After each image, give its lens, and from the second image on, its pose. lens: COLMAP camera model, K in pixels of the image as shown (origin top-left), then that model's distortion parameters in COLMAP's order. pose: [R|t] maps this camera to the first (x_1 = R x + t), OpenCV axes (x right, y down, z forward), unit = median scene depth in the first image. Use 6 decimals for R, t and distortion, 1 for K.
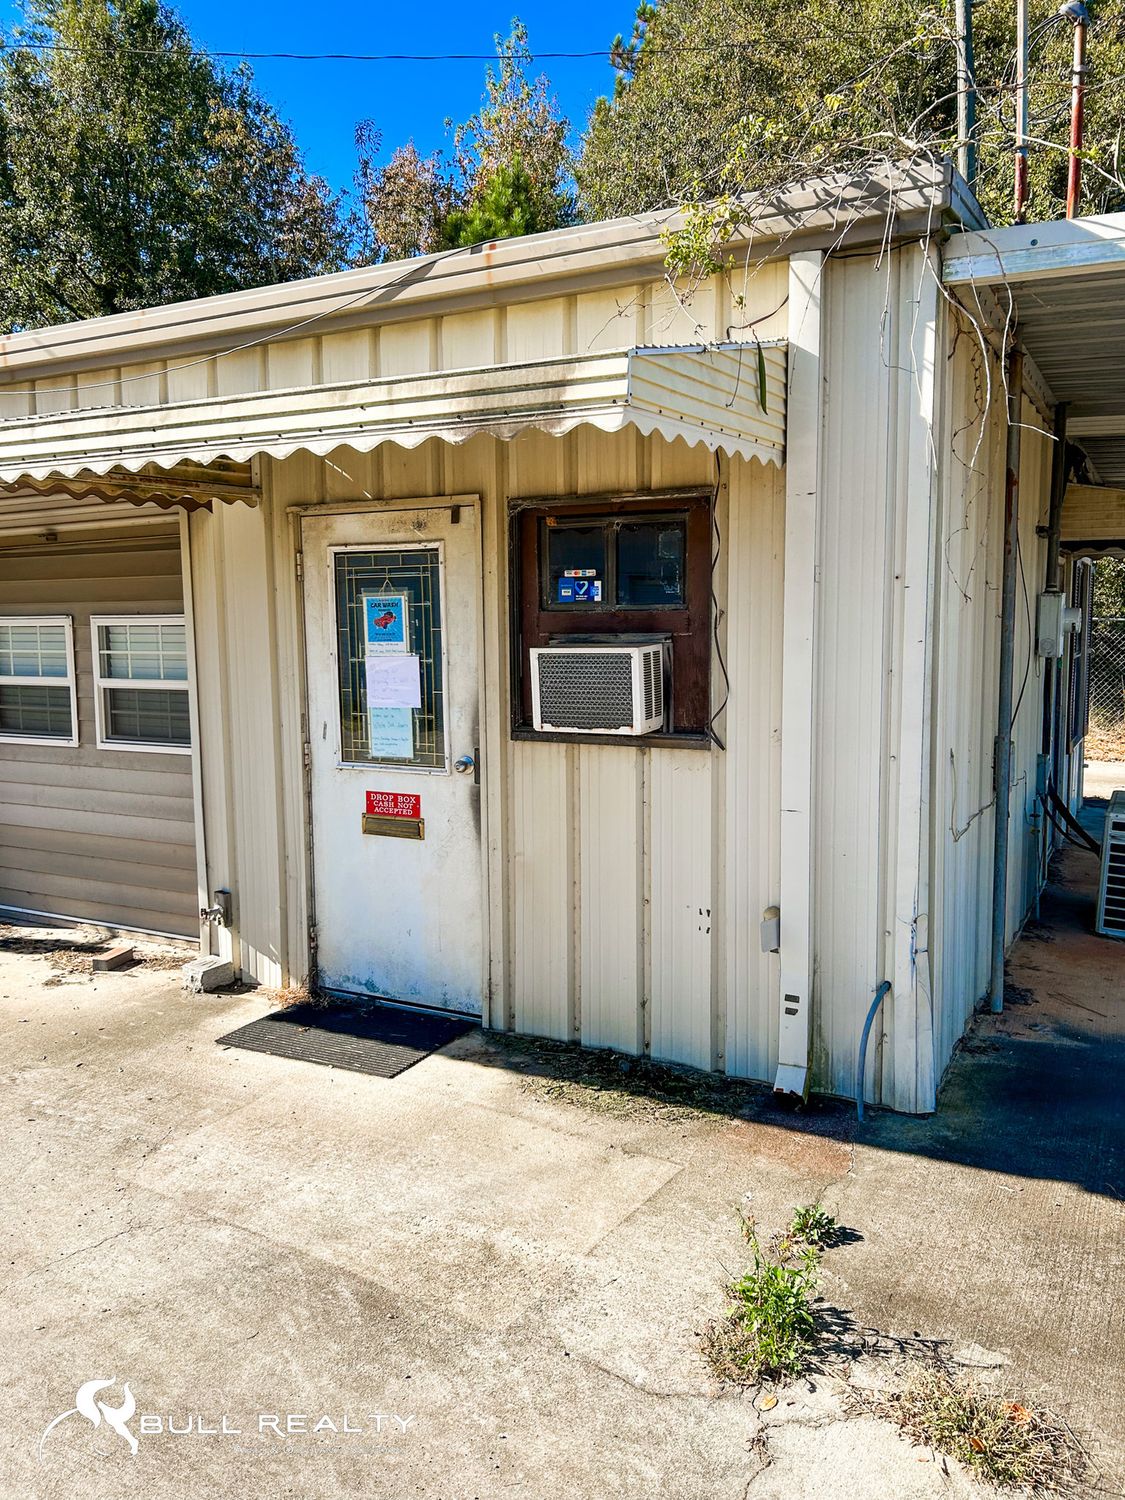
lens RADIAL K [[1129.9, 0, 571.9], [0, 1129.9, 734.5], [0, 0, 1]] dist [0.052865, -0.057728]
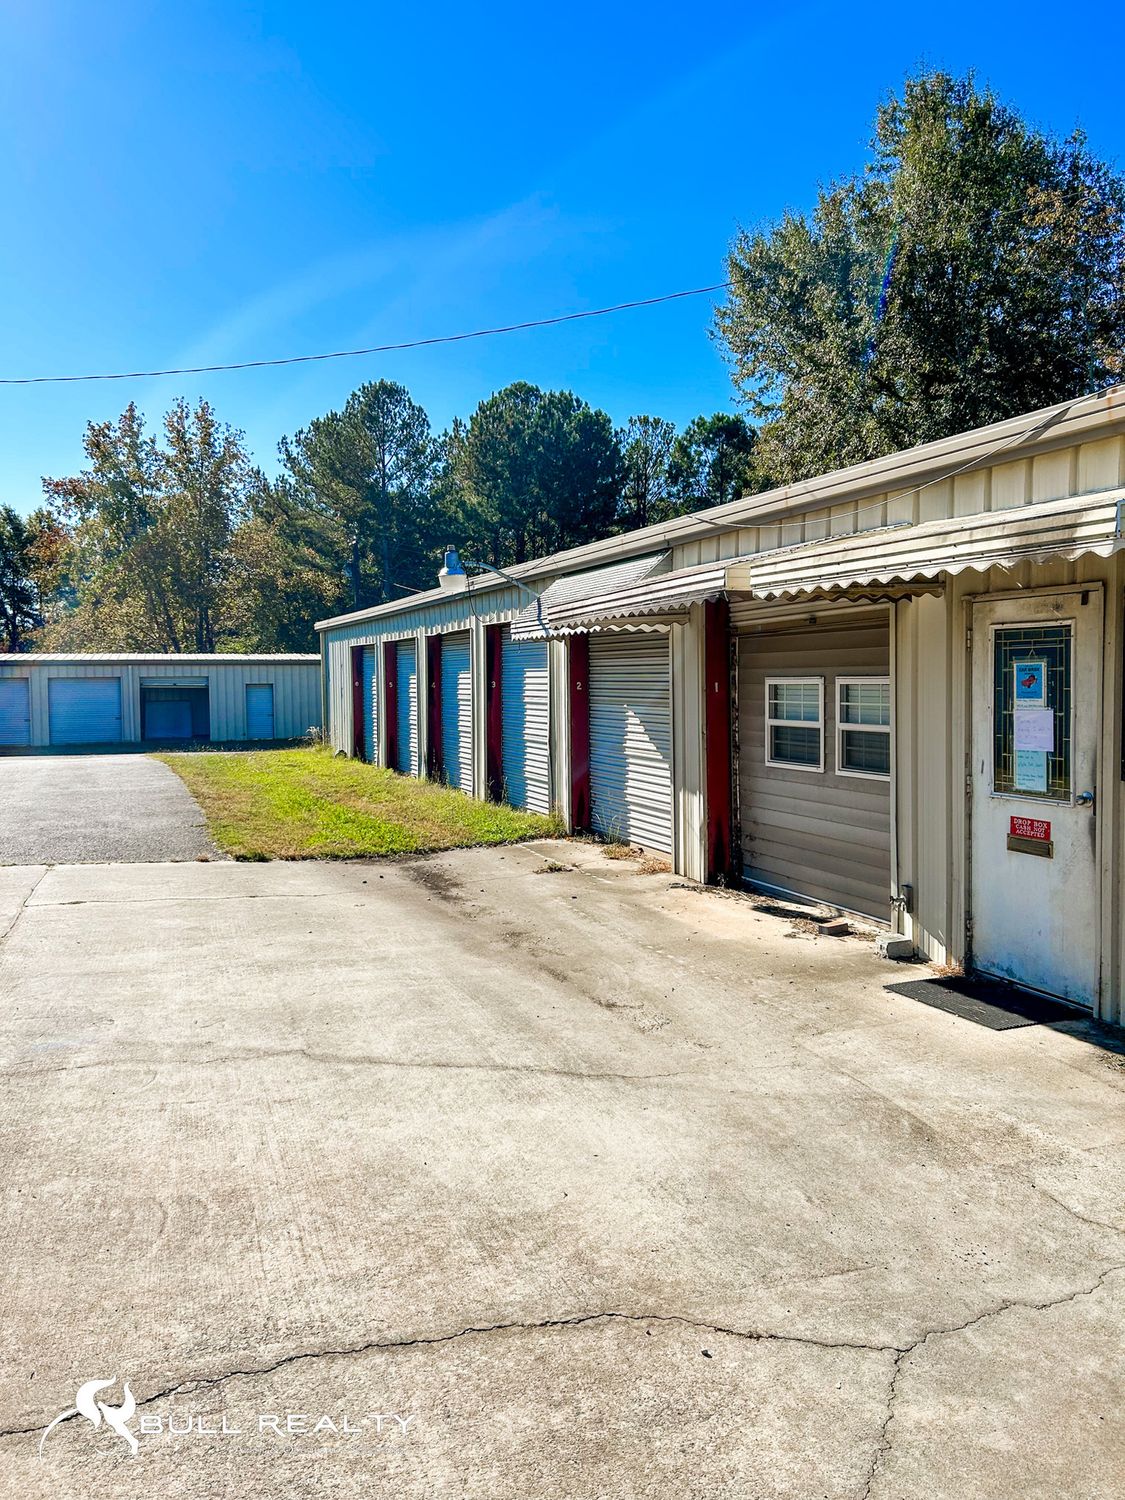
lens RADIAL K [[1129.9, 0, 550.2], [0, 1129.9, 731.3], [0, 0, 1]] dist [0.052865, -0.057728]
pose [[0.755720, 0.030761, -0.654172, 0.264823], [-0.060914, 0.997868, -0.023447, 0.017030], [0.652056, 0.057568, 0.755982, -0.311510]]
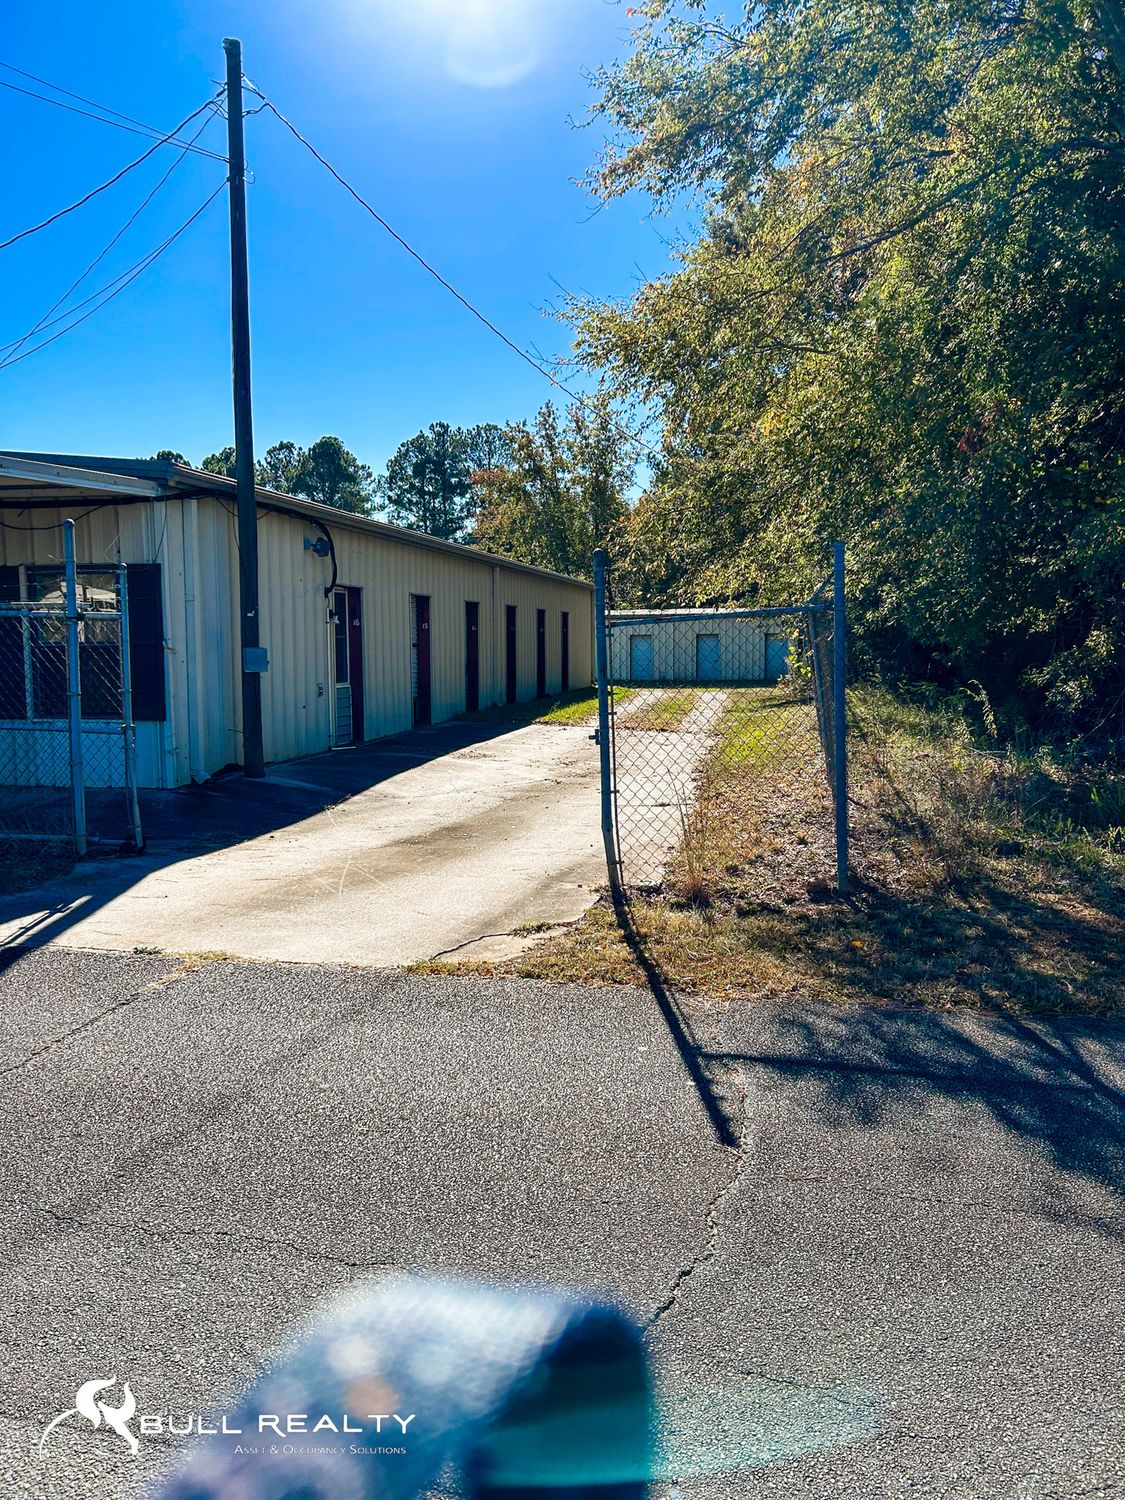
lens RADIAL K [[1129.9, 0, 564.8], [0, 1129.9, 734.8], [0, 0, 1]] dist [0.052865, -0.057728]
pose [[0.290595, 0.085966, -0.952976, 3.351068], [-0.089897, 0.994003, 0.062255, -0.183074], [0.952614, 0.067579, 0.296581, 2.211572]]
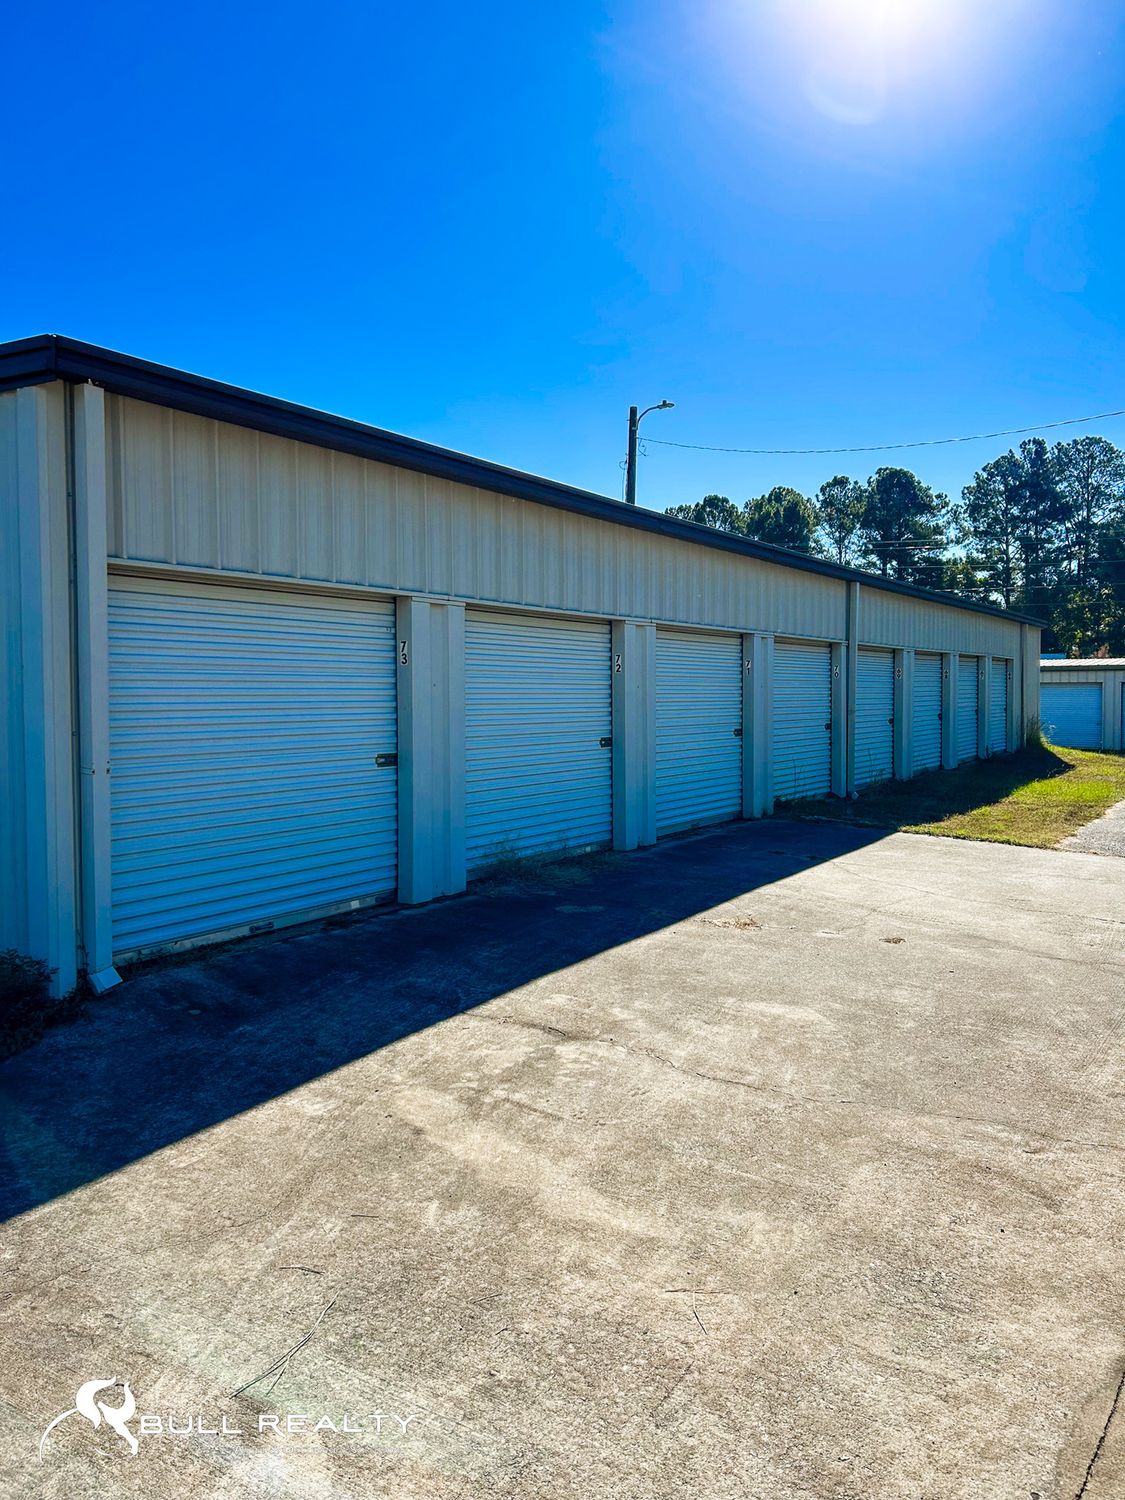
lens RADIAL K [[1129.9, 0, 573.8], [0, 1129.9, 735.2], [0, 0, 1]] dist [0.052865, -0.057728]
pose [[-0.057053, 0.046108, -0.997306, 0.319744], [-0.091121, 0.994523, 0.051192, 0.038912], [0.994204, 0.093796, -0.052540, -0.498549]]
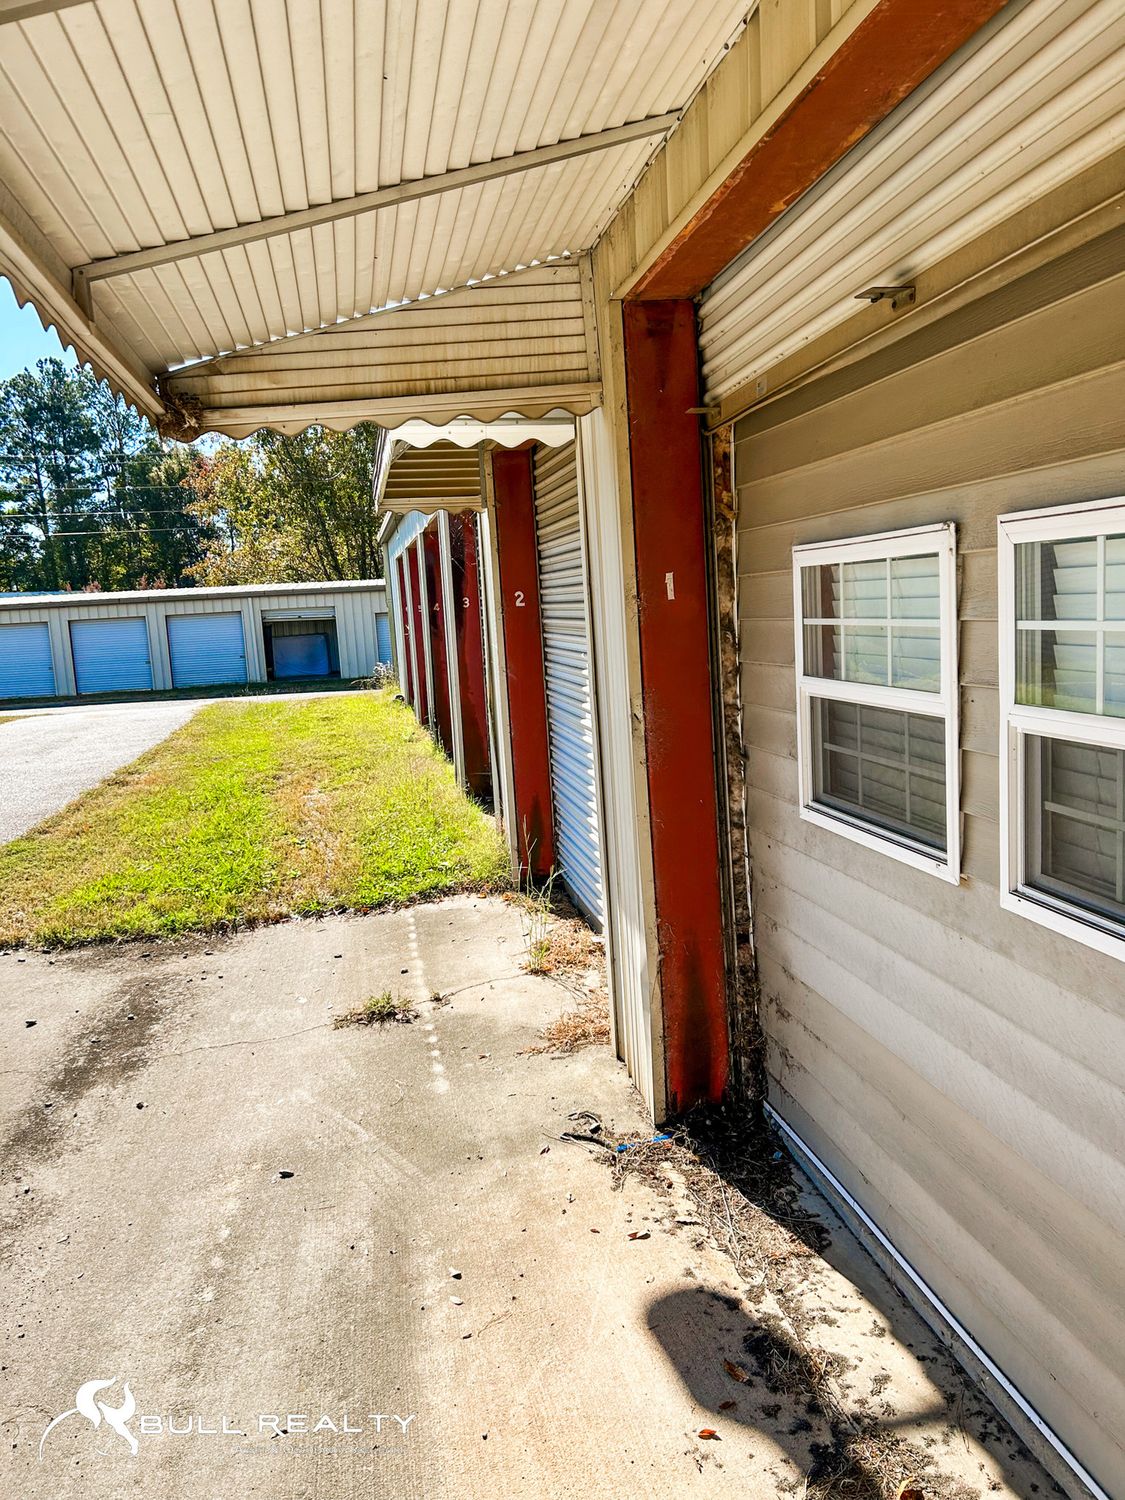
lens RADIAL K [[1129.9, 0, 552.0], [0, 1129.9, 756.9], [0, 0, 1]] dist [0.052865, -0.057728]
pose [[0.616942, 0.077778, -0.783156, -0.300934], [-0.024139, 0.996507, 0.079950, -0.072970], [0.786638, -0.030420, 0.616664, 0.874854]]
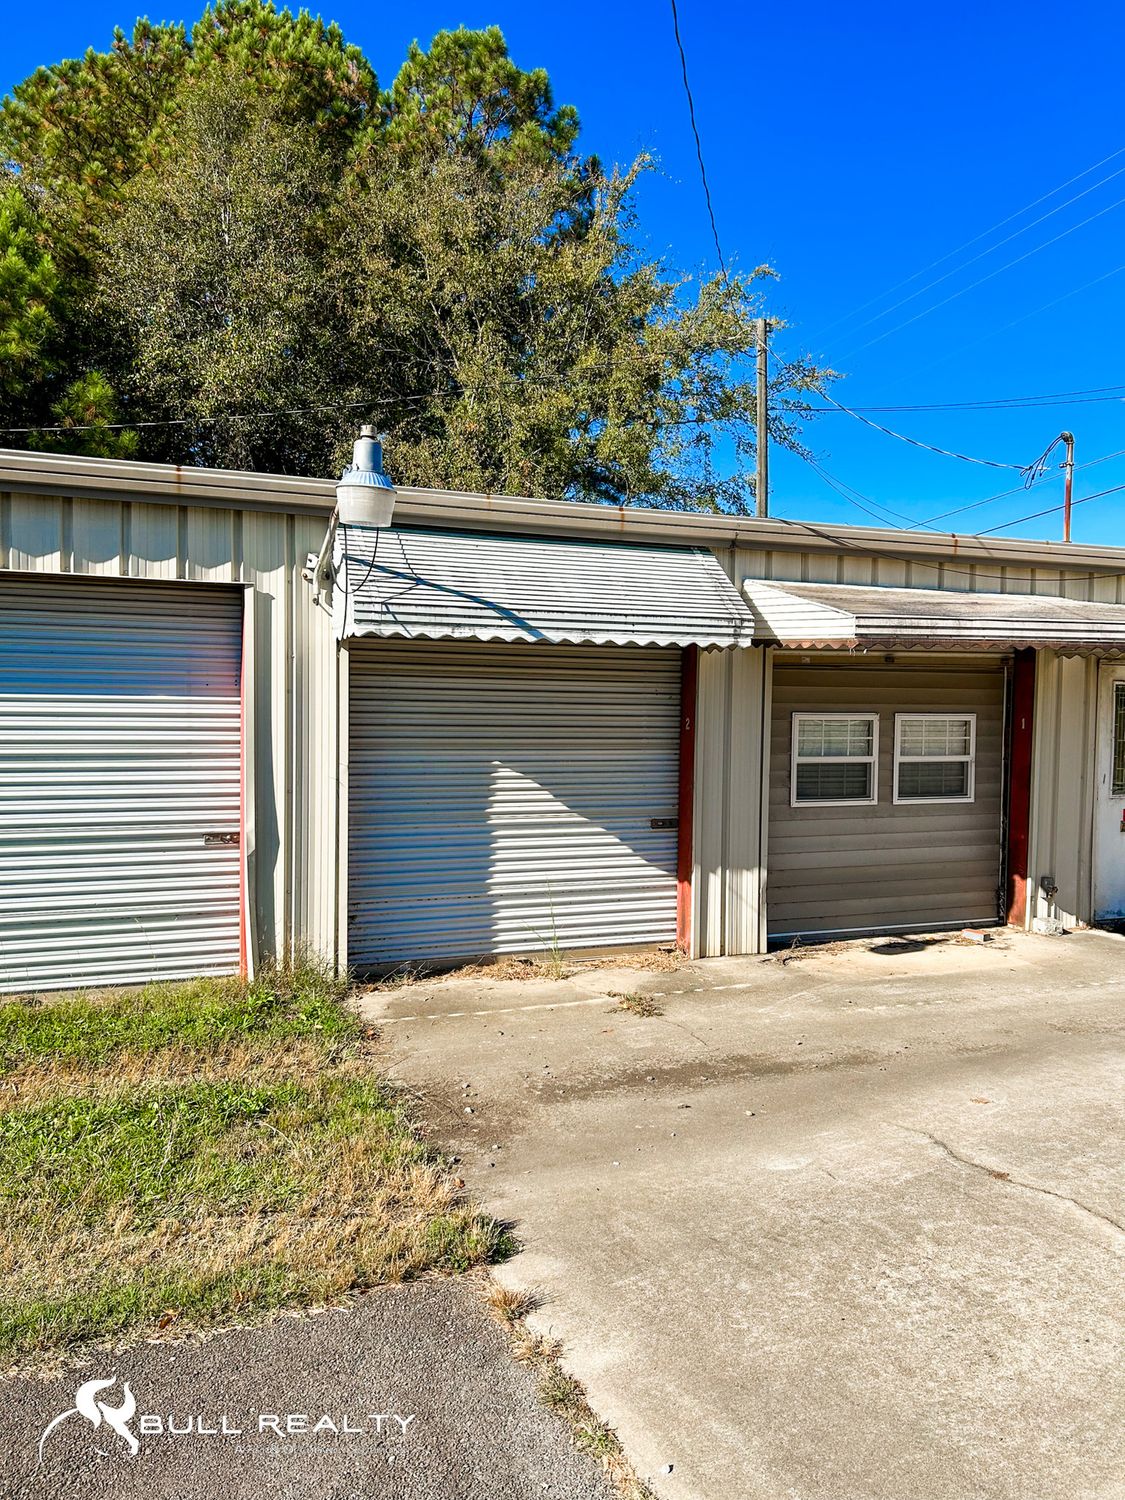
lens RADIAL K [[1129.9, 0, 561.6], [0, 1129.9, 754.1], [0, 0, 1]] dist [0.052865, -0.057728]
pose [[0.640352, -0.021756, 0.767773, -2.310999], [0.057778, 0.998131, -0.019905, -0.060667], [-0.765905, 0.057107, 0.640412, 0.501555]]
